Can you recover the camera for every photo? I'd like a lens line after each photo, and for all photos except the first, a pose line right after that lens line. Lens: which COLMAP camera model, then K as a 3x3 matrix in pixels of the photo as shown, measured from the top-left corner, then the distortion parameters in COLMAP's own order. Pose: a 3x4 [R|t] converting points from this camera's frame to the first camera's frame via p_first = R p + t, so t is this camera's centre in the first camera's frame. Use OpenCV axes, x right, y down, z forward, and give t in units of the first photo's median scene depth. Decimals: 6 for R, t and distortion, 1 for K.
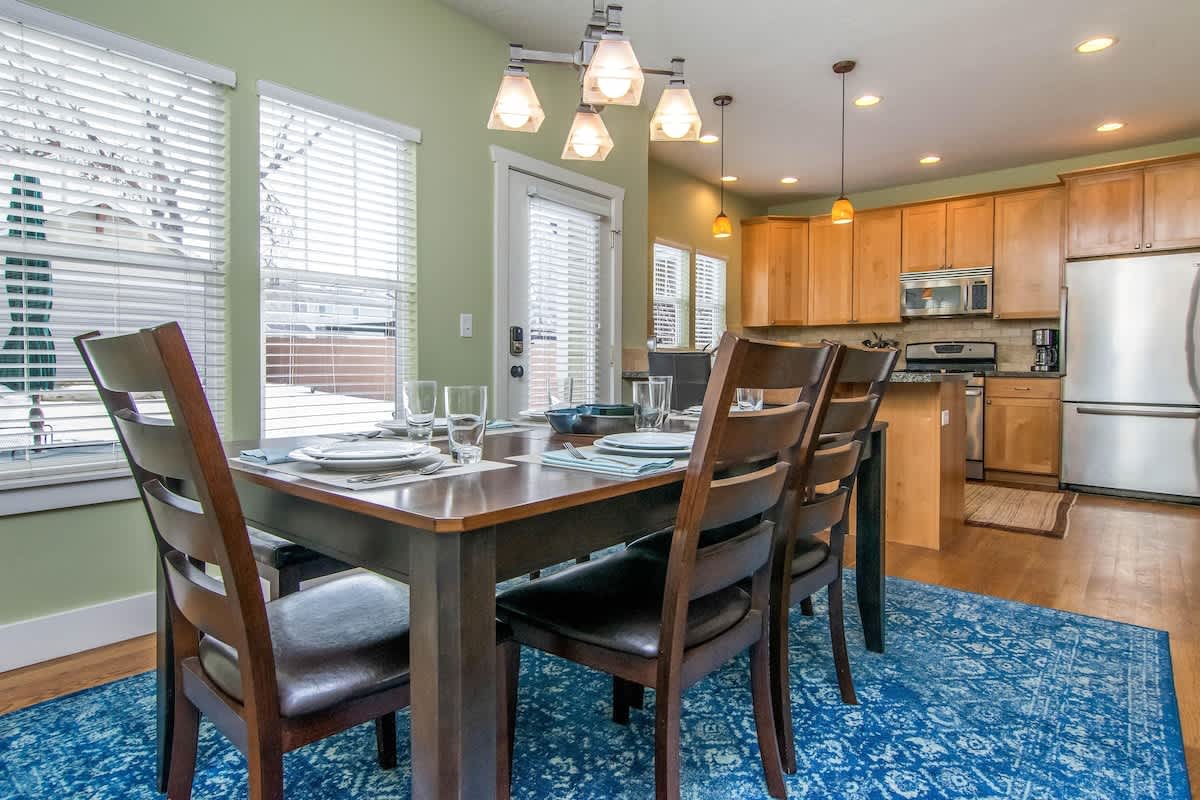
lens RADIAL K [[661.4, 0, 600.5], [0, 661.4, 380.9], [0, 0, 1]] dist [-0.001384, -0.000482]
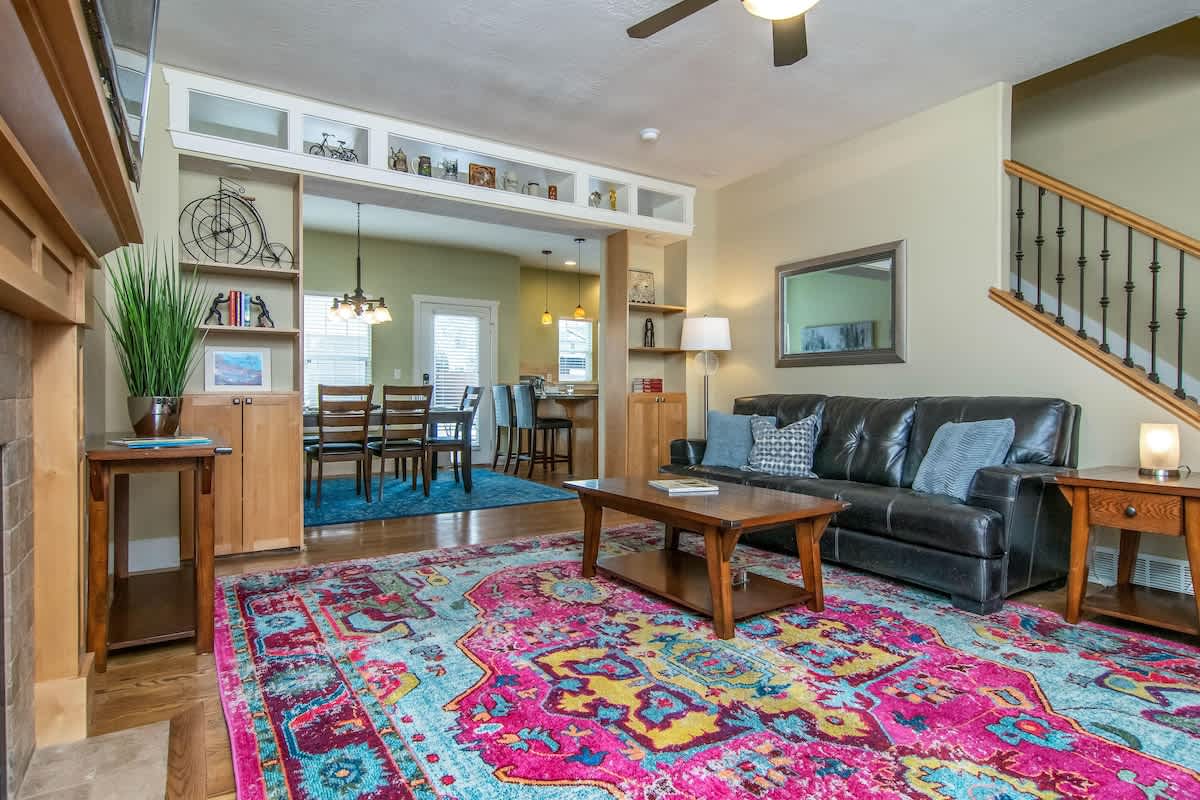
lens RADIAL K [[642.7, 0, 602.5], [0, 642.7, 406.4], [0, 0, 1]] dist [0.000475, 0.000354]
pose [[0.954205, 0.008206, -0.299041, 0.680121], [-0.007614, 0.999966, 0.003144, 0.012711], [0.299057, -0.000724, 0.954235, -0.554419]]
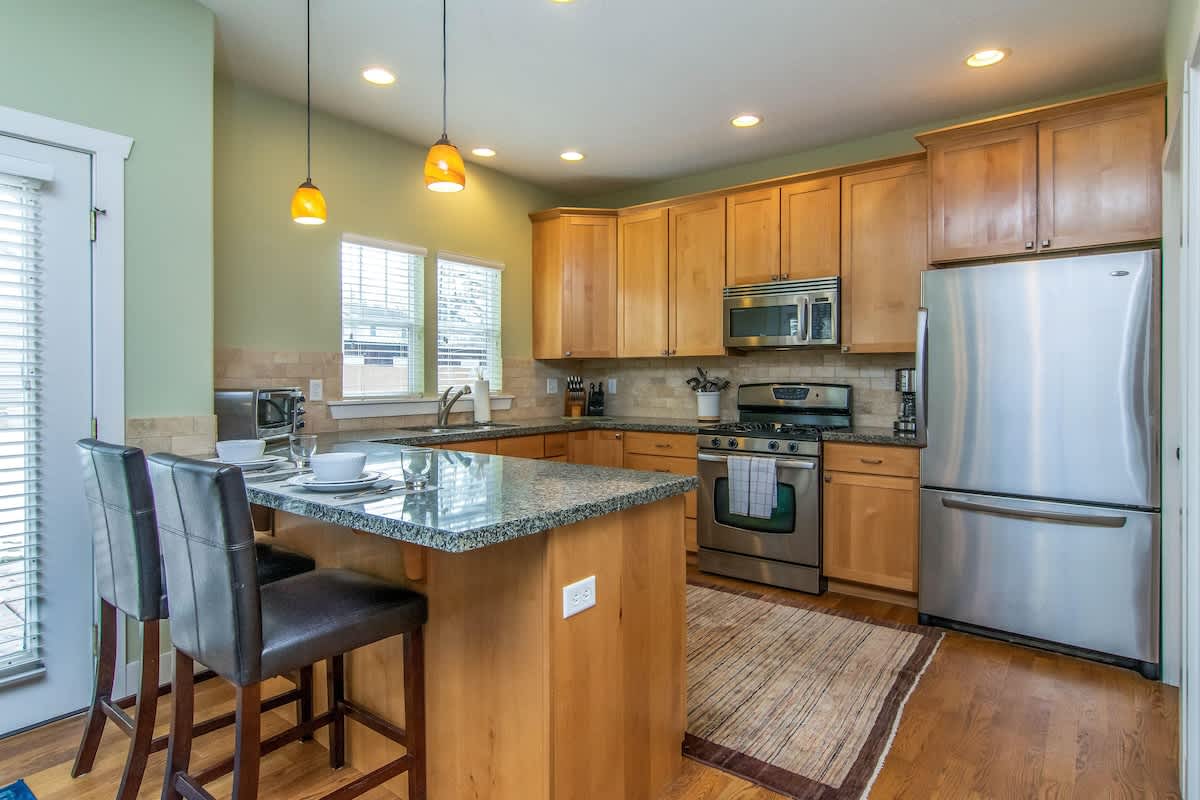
lens RADIAL K [[661.4, 0, 600.5], [0, 661.4, 380.9], [0, 0, 1]] dist [-0.001384, -0.000482]
pose [[0.999565, -0.002297, 0.029390, 0.317959], [0.002944, 0.999754, -0.021979, -0.049342], [-0.029332, 0.022056, 0.999326, 0.316038]]
